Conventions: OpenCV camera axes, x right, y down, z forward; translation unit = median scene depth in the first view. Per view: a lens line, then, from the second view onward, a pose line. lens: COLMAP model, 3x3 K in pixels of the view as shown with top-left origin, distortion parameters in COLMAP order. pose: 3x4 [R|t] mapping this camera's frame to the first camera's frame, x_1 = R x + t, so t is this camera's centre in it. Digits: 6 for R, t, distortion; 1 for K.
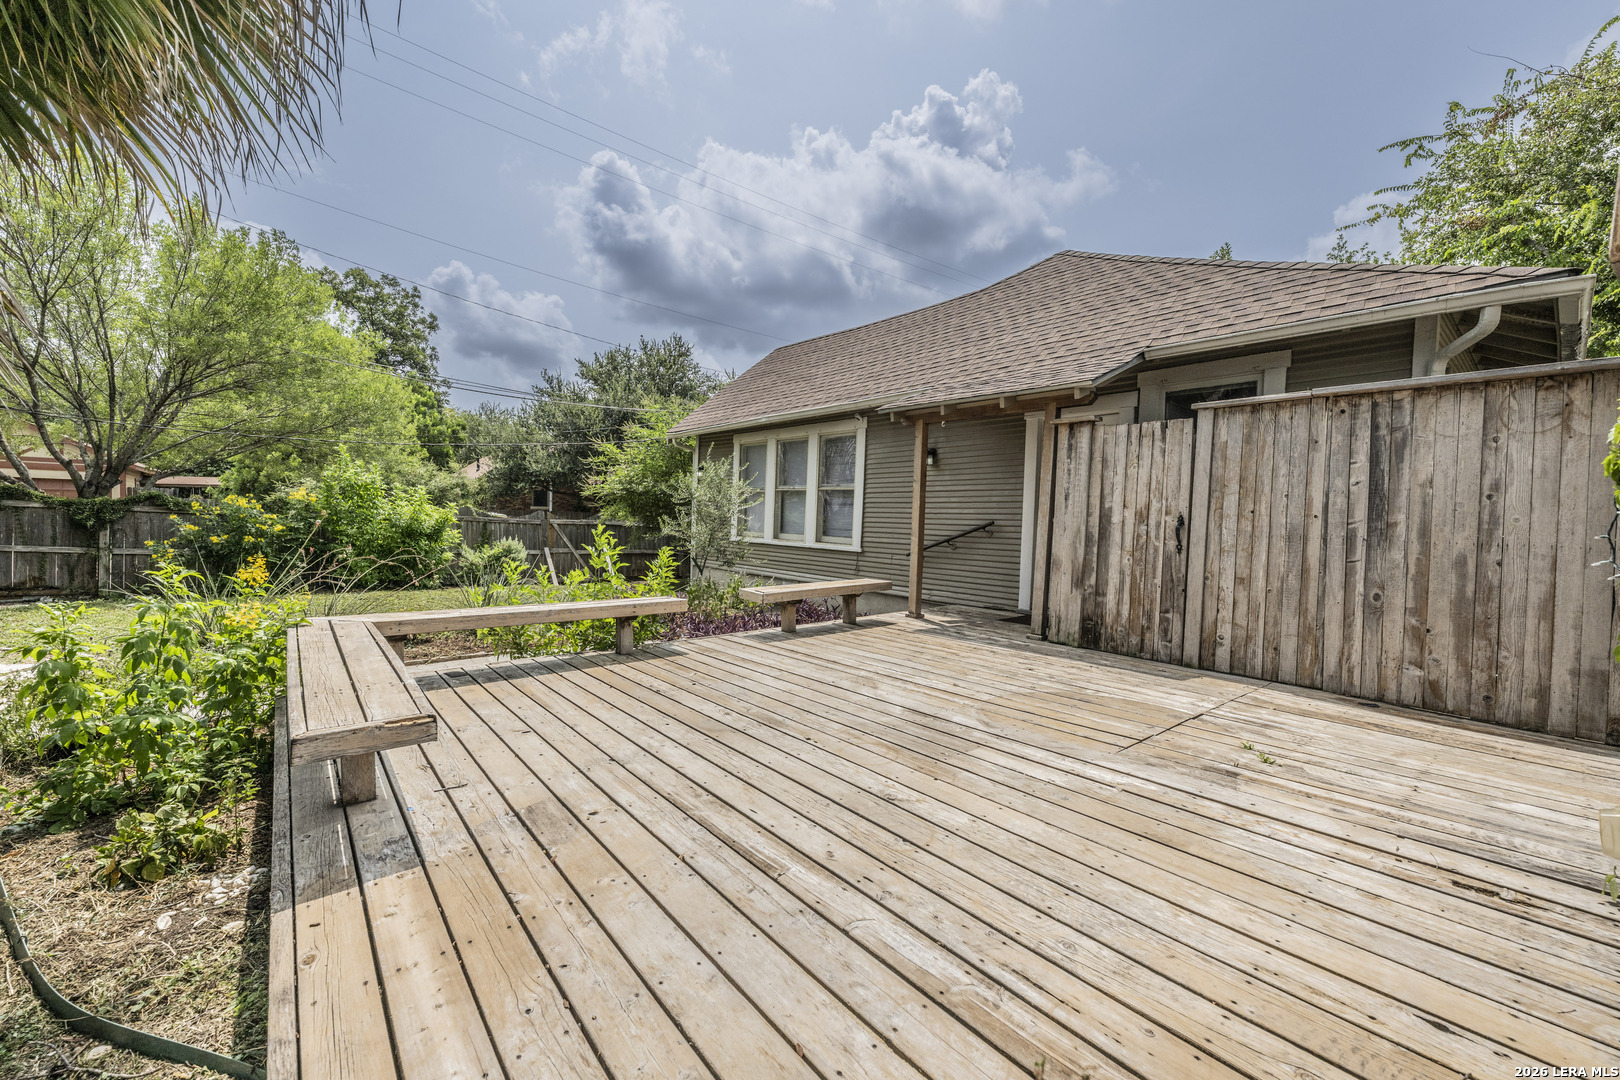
lens RADIAL K [[645.6, 0, 816.0], [0, 645.6, 534.2], [0, 0, 1]] dist [-0.002323, -0.000130]
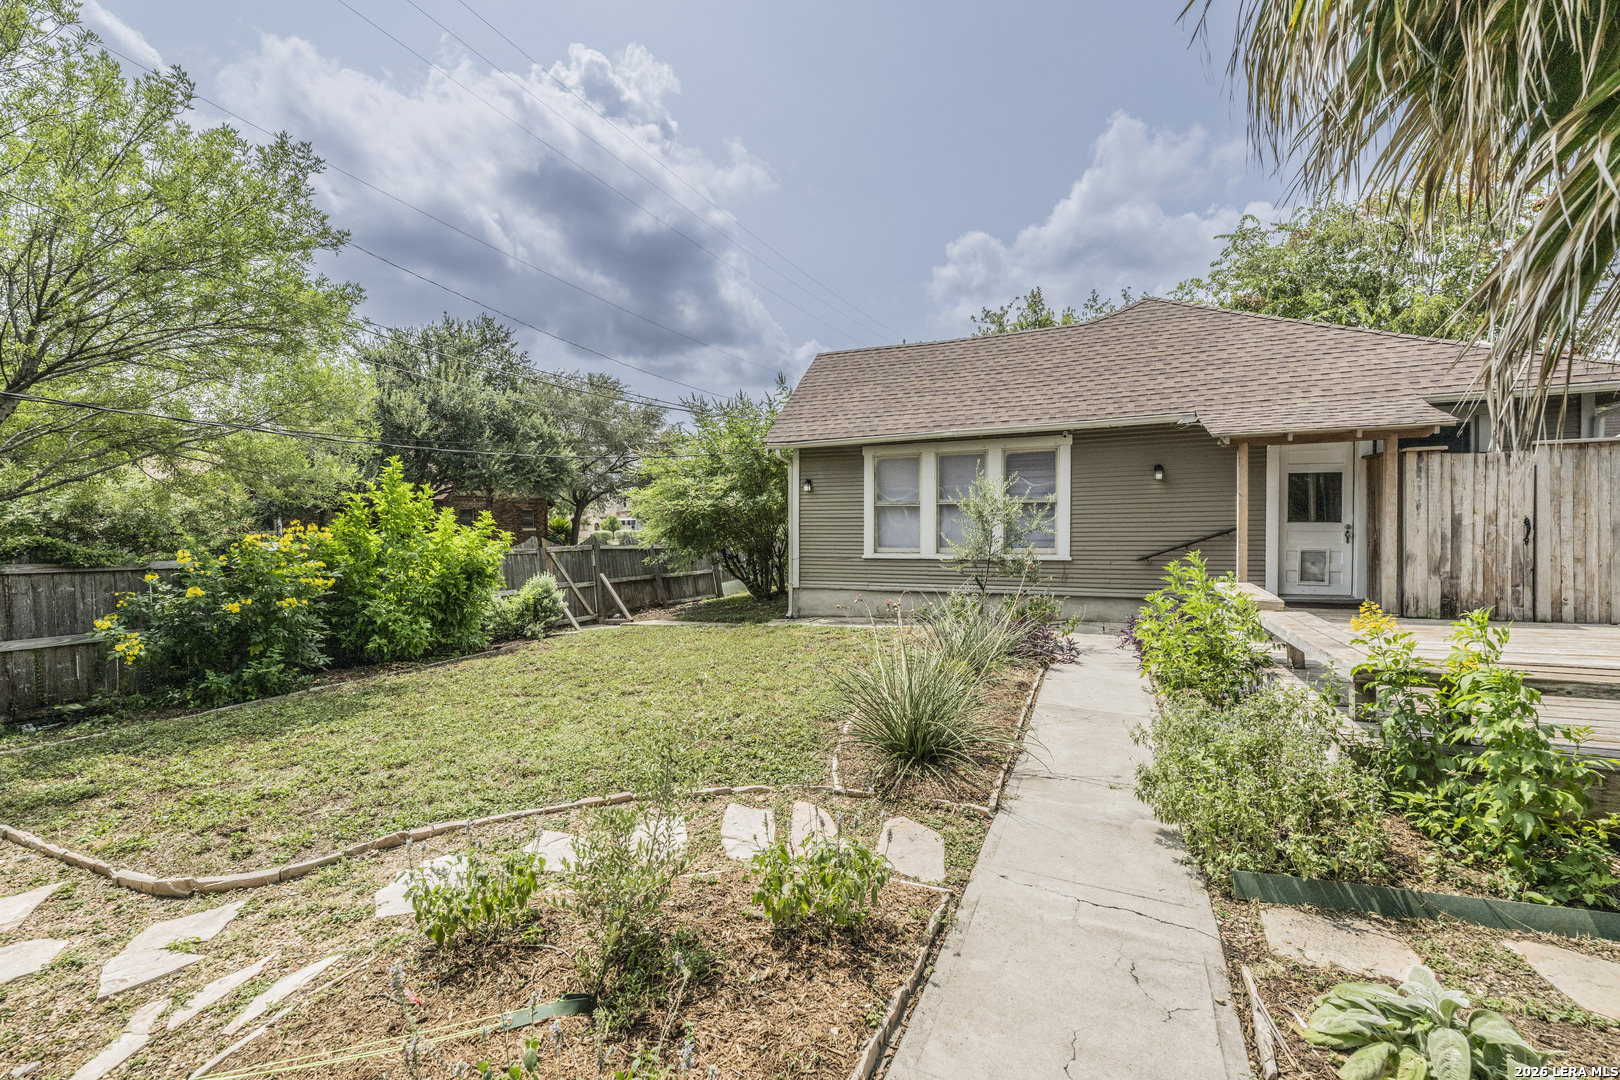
lens RADIAL K [[703.5, 0, 805.1], [0, 703.5, 535.7], [0, 0, 1]] dist [0.001613, 0.000036]
pose [[0.895124, -0.050718, 0.442922, -1.386393], [0.051192, 0.998629, 0.010894, -0.078565], [-0.442867, 0.012923, 0.896494, 0.268959]]
